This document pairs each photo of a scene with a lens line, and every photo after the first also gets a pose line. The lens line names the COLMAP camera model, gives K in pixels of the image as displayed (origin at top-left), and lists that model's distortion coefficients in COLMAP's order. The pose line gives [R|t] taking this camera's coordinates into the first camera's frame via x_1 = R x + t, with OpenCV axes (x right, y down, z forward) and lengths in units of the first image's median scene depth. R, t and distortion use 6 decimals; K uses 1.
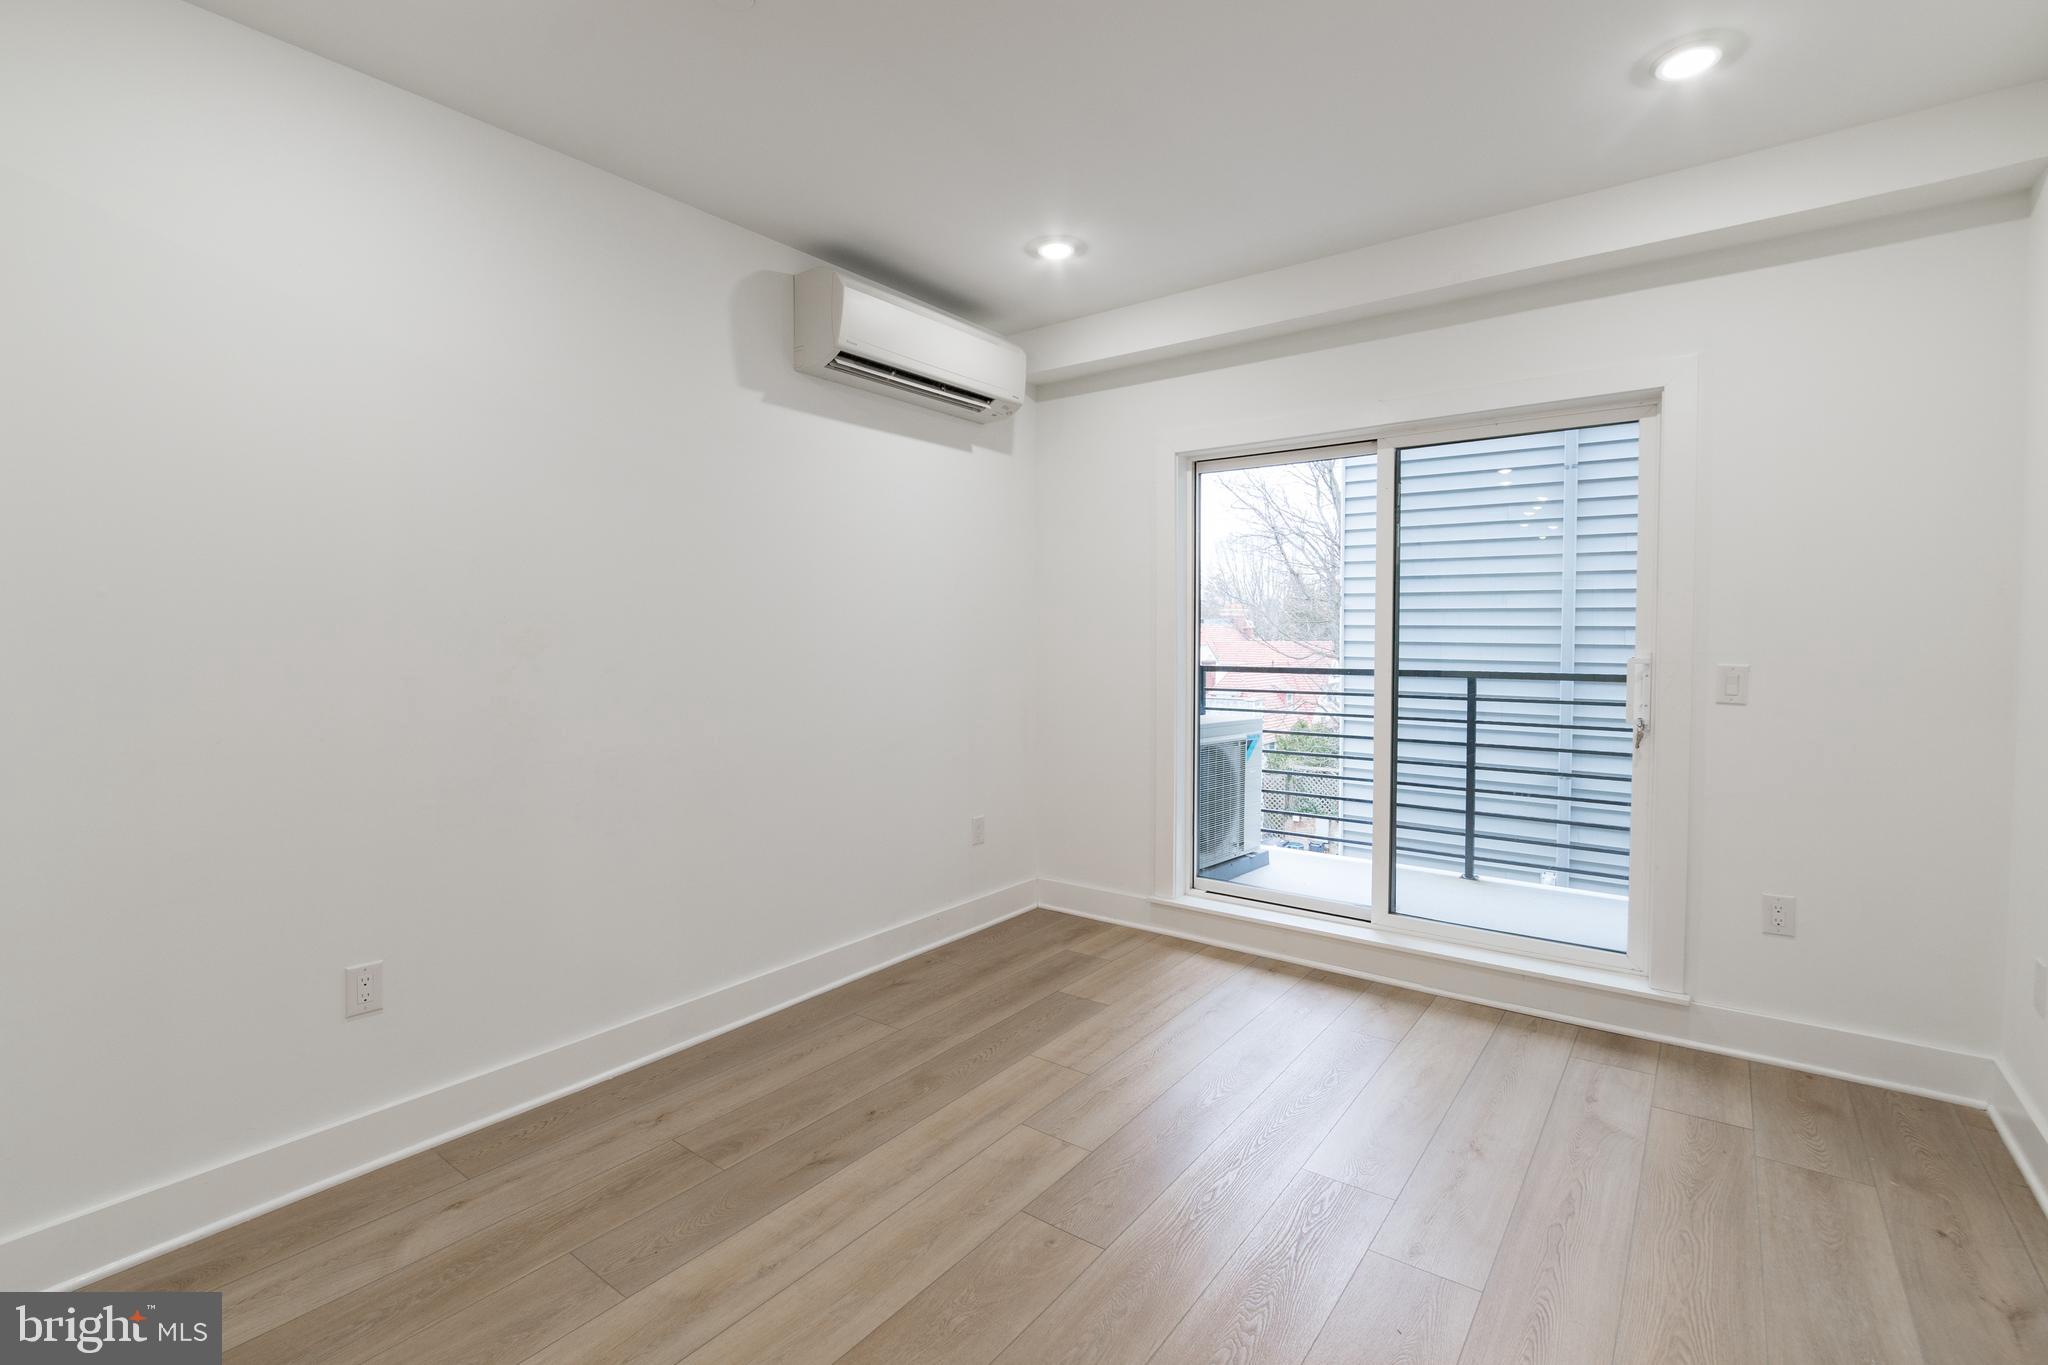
lens RADIAL K [[910.9, 0, 1024.5], [0, 910.9, 668.3], [0, 0, 1]] dist [-0.019192, -0.000001]
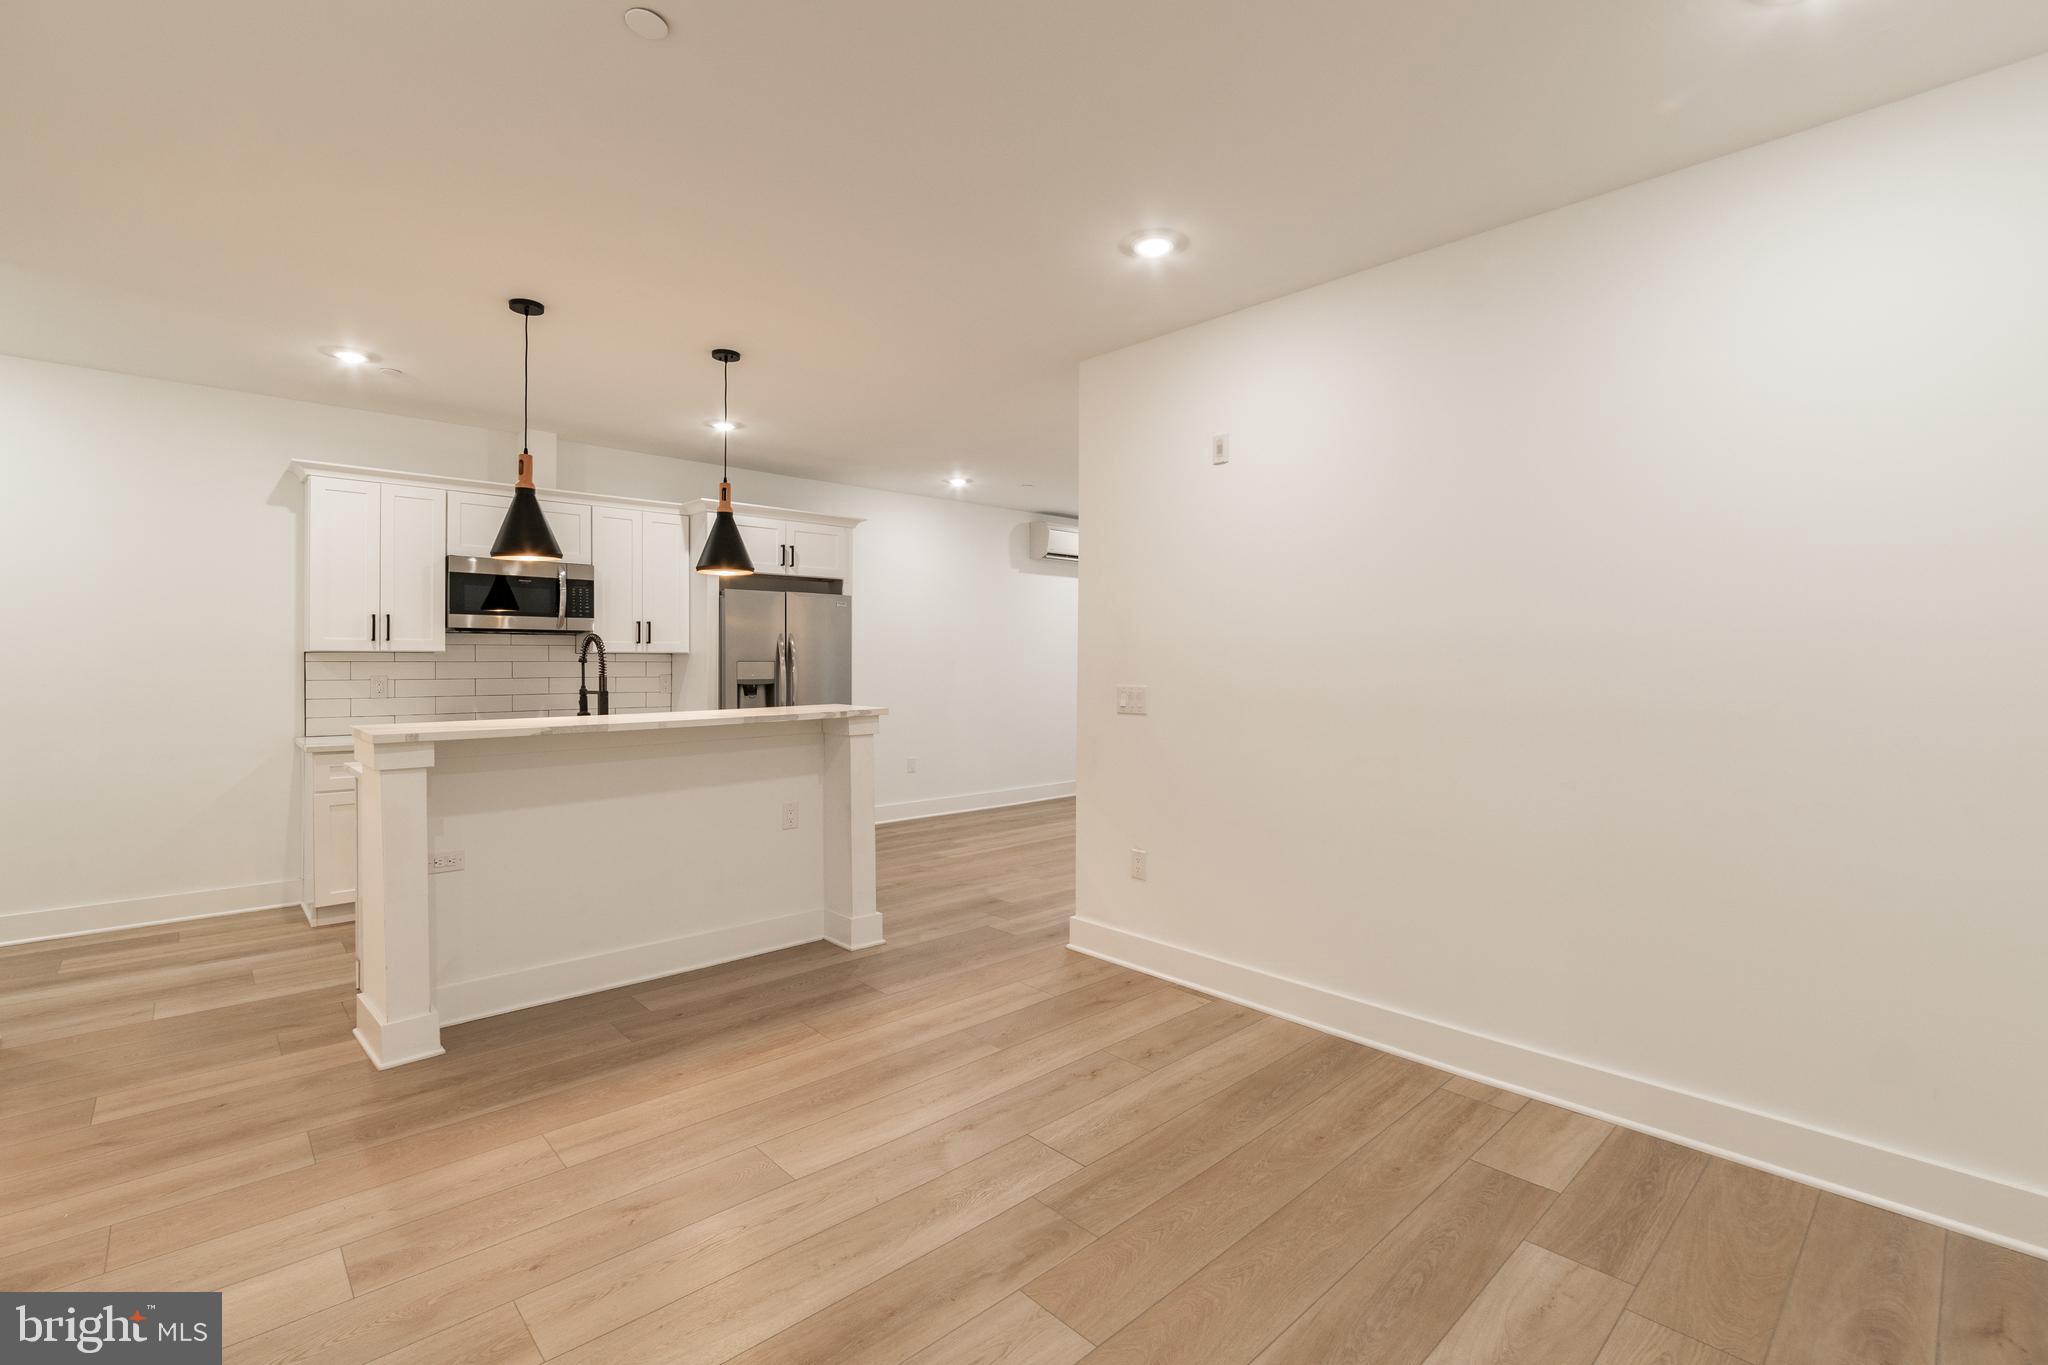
lens RADIAL K [[915.5, 0, 1033.1], [0, 915.5, 672.6], [0, 0, 1]] dist [-0.014668, 0.000404]
pose [[0.986273, 0.007180, -0.164970, 0.199029], [-0.010958, 0.999698, -0.022001, 0.061021], [0.164762, 0.023507, 0.986053, -1.646655]]
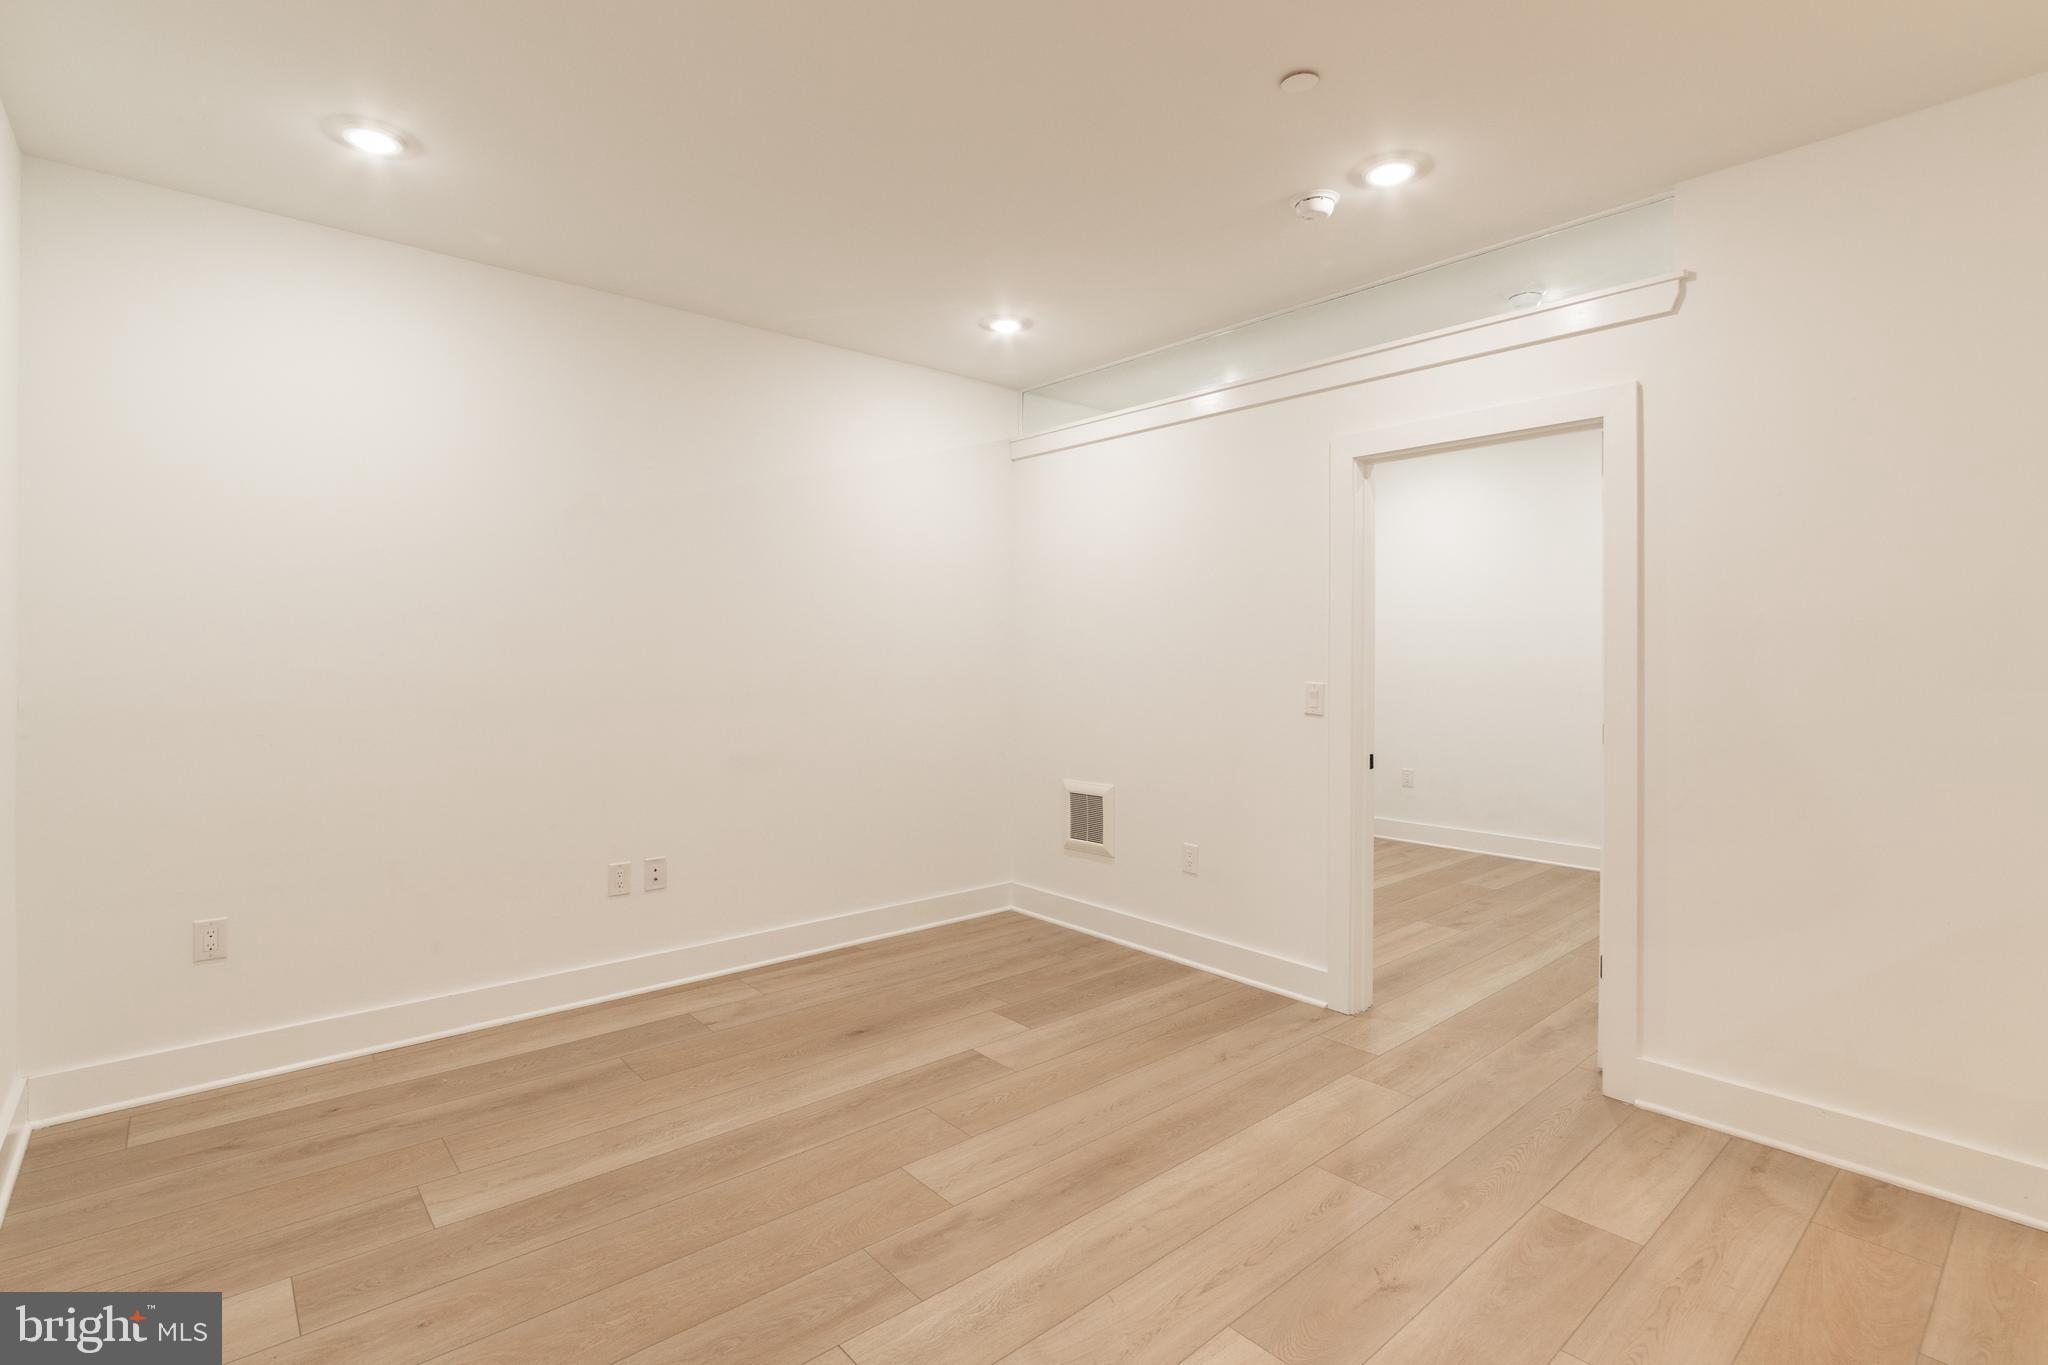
lens RADIAL K [[982.1, 0, 1036.7], [0, 982.1, 678.2], [0, 0, 1]] dist [-0.019597, 0.000200]
pose [[-0.981505, -0.008224, 0.191257, -0.111877], [0.005113, 0.997594, 0.069137, 0.016809], [-0.191366, 0.068837, -0.979102, -0.331012]]
